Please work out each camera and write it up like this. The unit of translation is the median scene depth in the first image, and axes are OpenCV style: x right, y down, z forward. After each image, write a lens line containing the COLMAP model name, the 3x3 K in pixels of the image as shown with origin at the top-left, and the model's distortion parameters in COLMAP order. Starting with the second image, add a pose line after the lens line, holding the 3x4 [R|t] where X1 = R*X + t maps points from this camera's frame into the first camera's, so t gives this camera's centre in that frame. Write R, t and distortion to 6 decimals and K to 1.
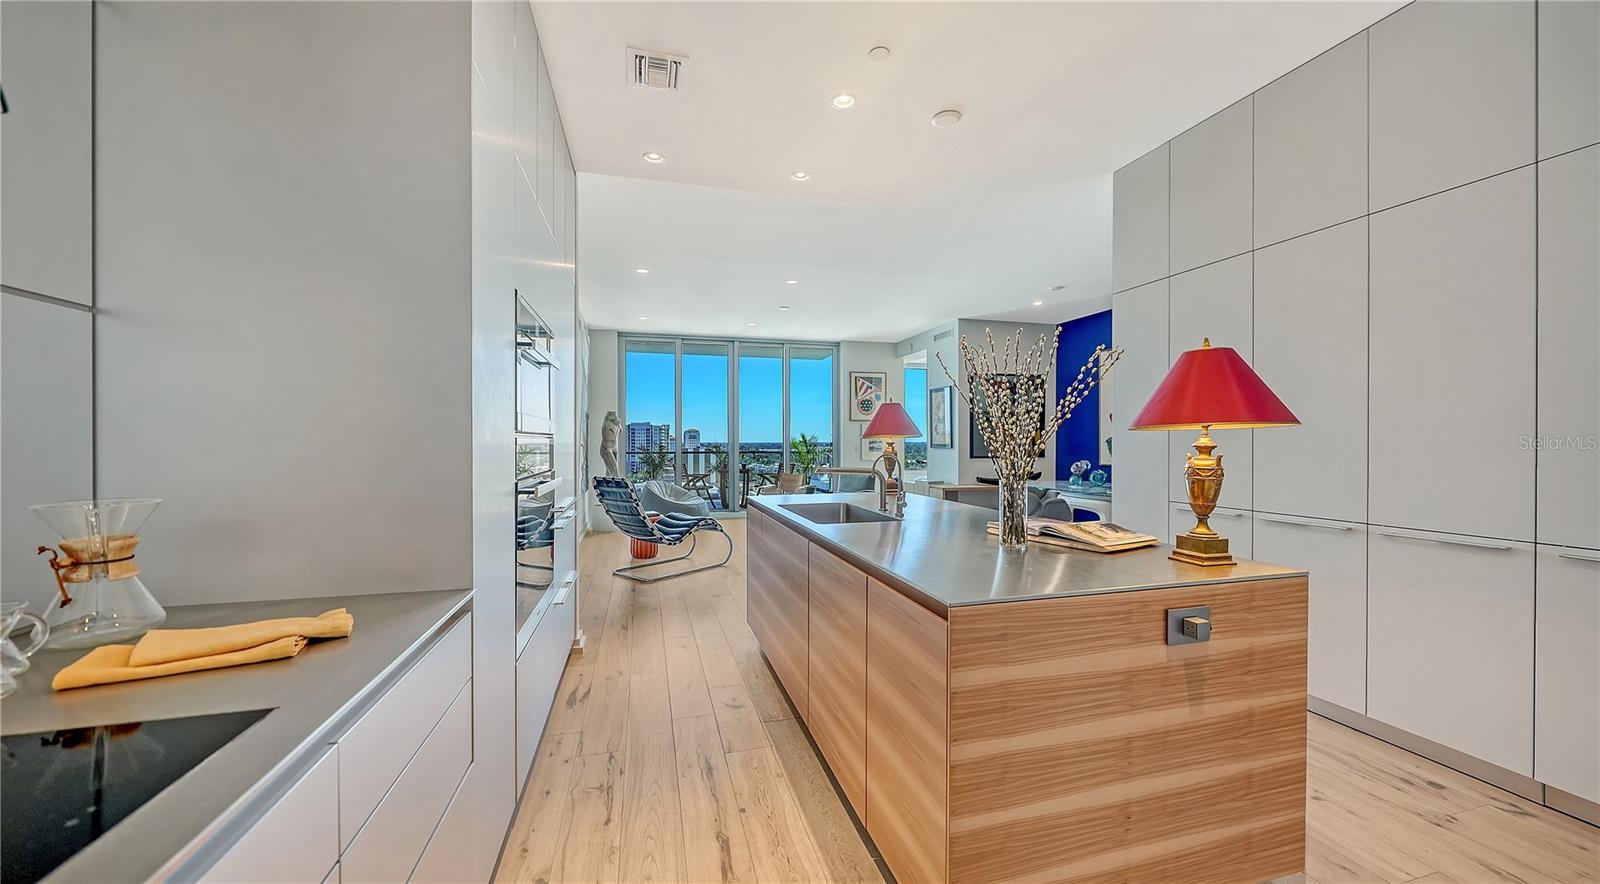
lens RADIAL K [[559.9, 0, 795.8], [0, 559.9, 449.3], [0, 0, 1]] dist [-0.000016, 0.000009]
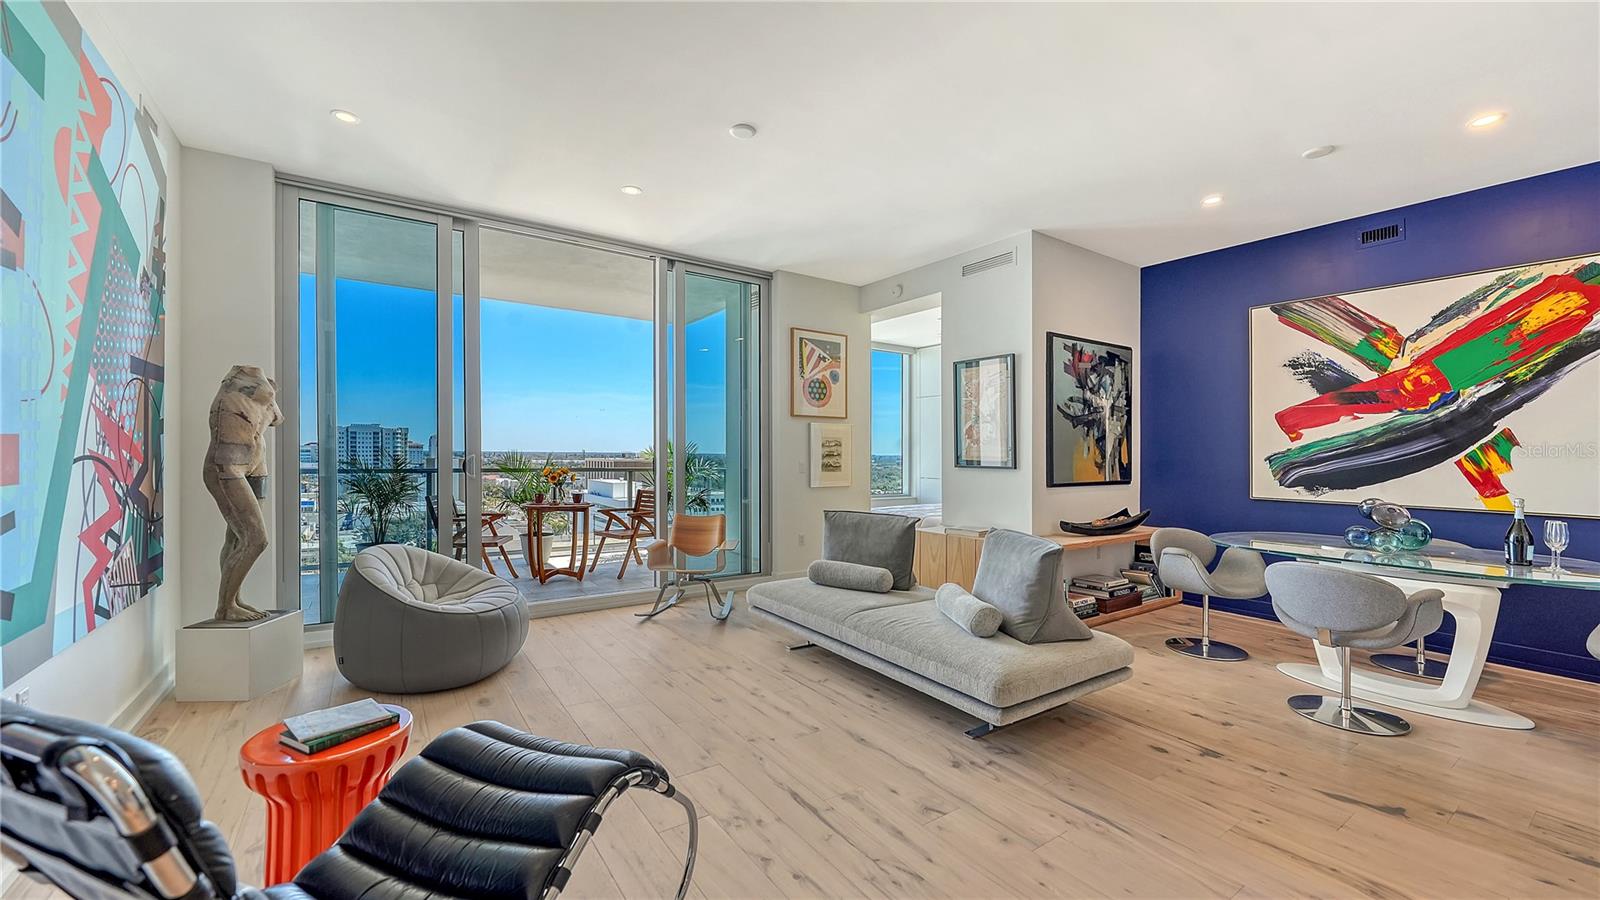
lens RADIAL K [[623.8, 0, 794.7], [0, 623.8, 454.6], [0, 0, 1]] dist [-0.006876, 0.000690]
pose [[0.943654, 0.010395, 0.330770, -0.185775], [-0.006973, 0.999909, -0.011532, -0.010755], [-0.330860, 0.008575, 0.943641, 0.747126]]
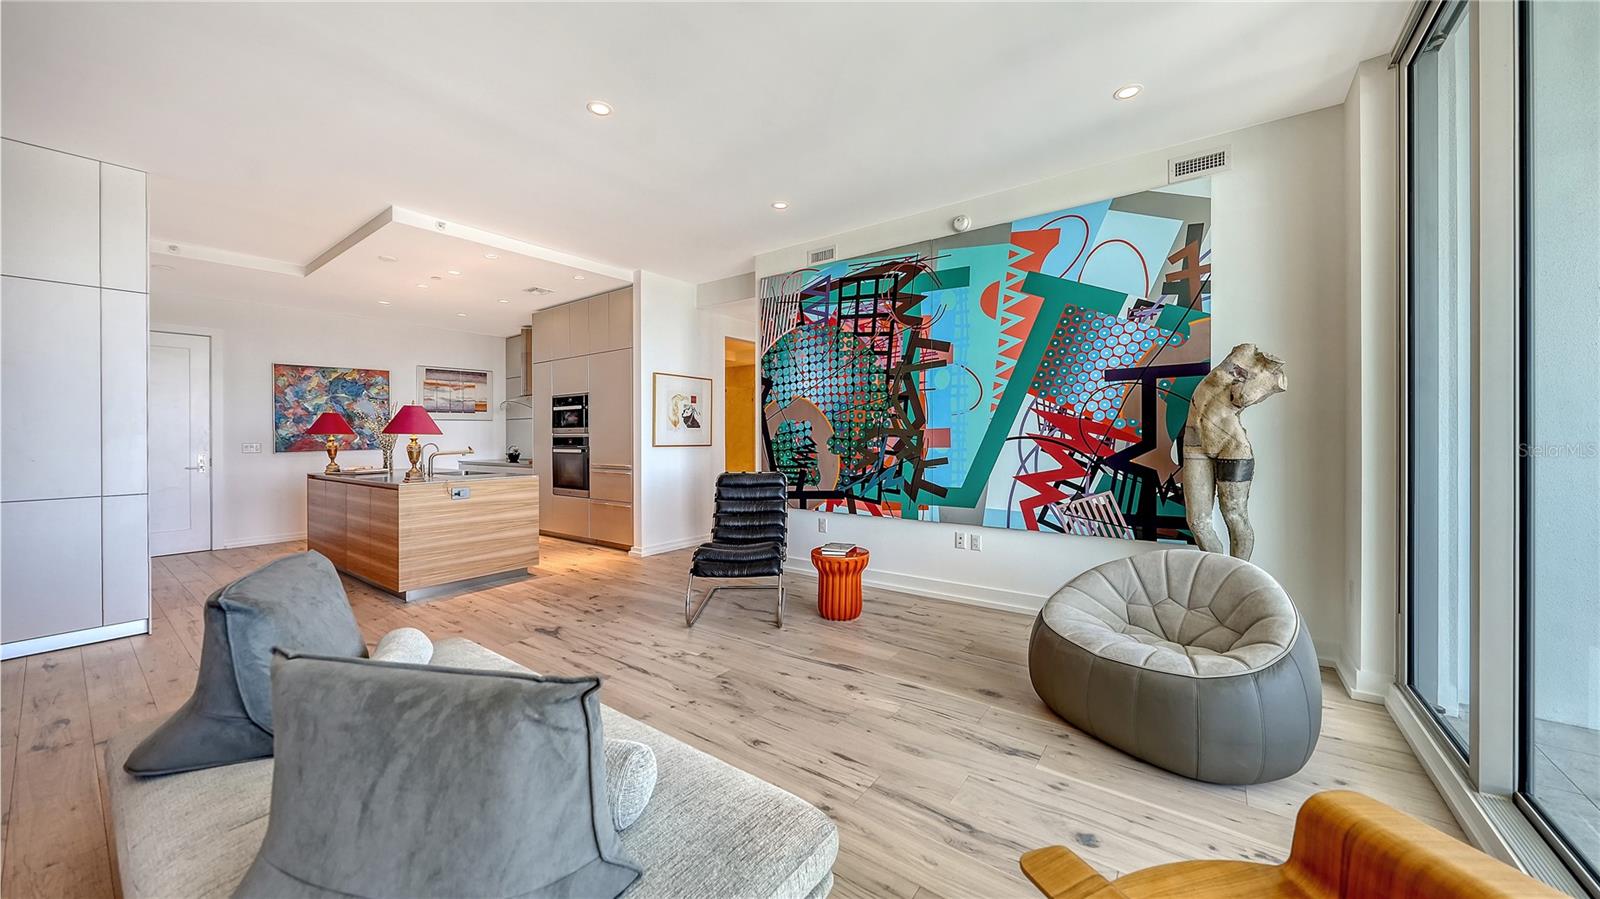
lens RADIAL K [[562.5, 0, 794.7], [0, 562.5, 438.5], [0, 0, 1]] dist [0.000900, -0.000089]
pose [[-0.788131, 0.014371, -0.615340, 0.181325], [0.002557, 0.999795, 0.020074, -0.024706], [0.615502, 0.014247, -0.788006, 1.681618]]
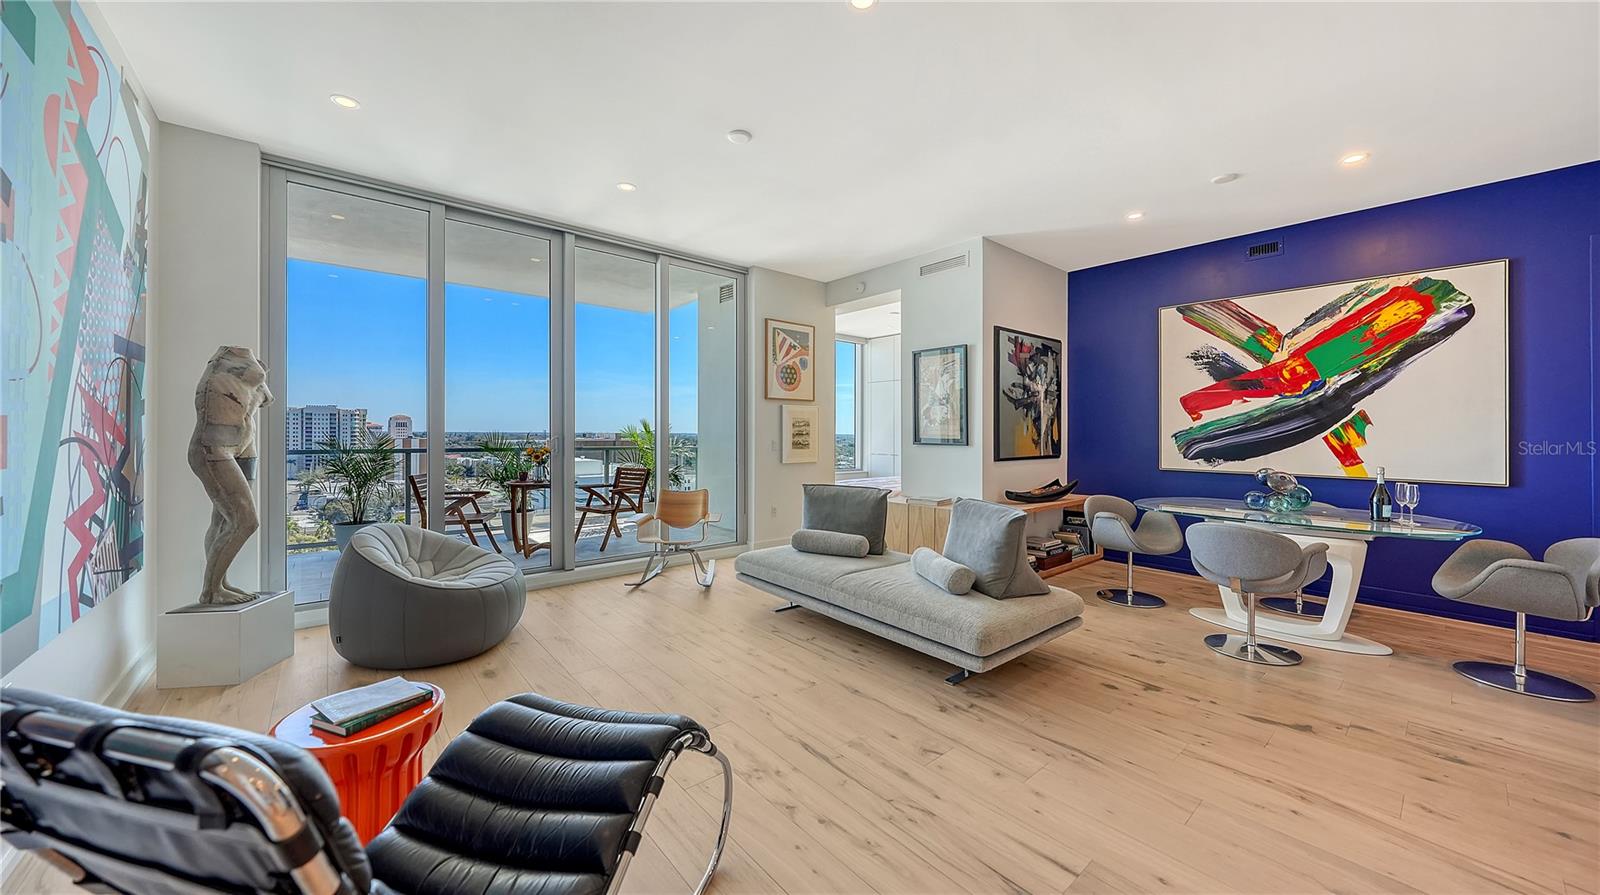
lens RADIAL K [[563.1, 0, 805.7], [0, 563.1, 434.2], [0, 0, 1]] dist [-0.004202, -0.000430]
pose [[0.903766, 0.006467, 0.427978, -0.223847], [-0.001846, 0.999935, -0.011210, -0.010723], [-0.428023, 0.009341, 0.903720, 0.769082]]
